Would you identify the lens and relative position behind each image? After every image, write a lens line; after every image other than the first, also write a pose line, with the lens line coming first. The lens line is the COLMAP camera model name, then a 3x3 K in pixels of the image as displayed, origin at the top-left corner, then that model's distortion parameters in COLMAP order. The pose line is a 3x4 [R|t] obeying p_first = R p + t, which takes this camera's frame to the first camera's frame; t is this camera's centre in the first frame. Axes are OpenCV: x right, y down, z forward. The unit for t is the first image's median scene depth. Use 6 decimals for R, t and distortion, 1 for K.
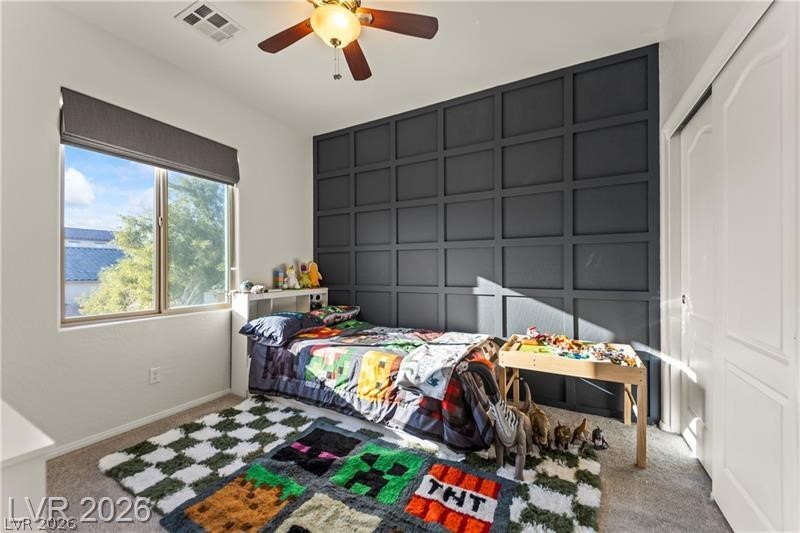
lens RADIAL K [[314.9, 0, 400.0], [0, 314.9, 266.5], [0, 0, 1]] dist [0.000438, -0.000205]
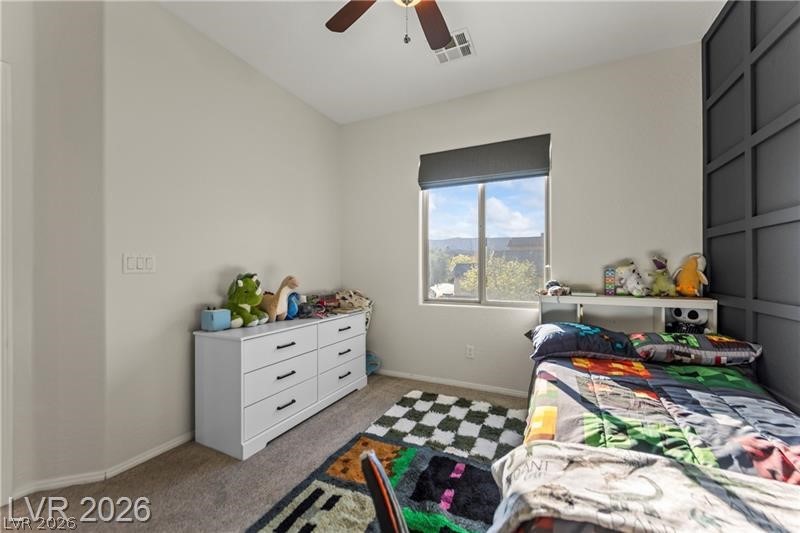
lens RADIAL K [[314.9, 0, 400.0], [0, 314.9, 266.5], [0, 0, 1]] dist [0.000438, -0.000205]
pose [[0.060700, -0.000449, -0.998156, 0.504175], [0.011607, 0.999933, 0.000256, 0.003678], [0.998089, -0.011601, 0.060701, 0.728376]]
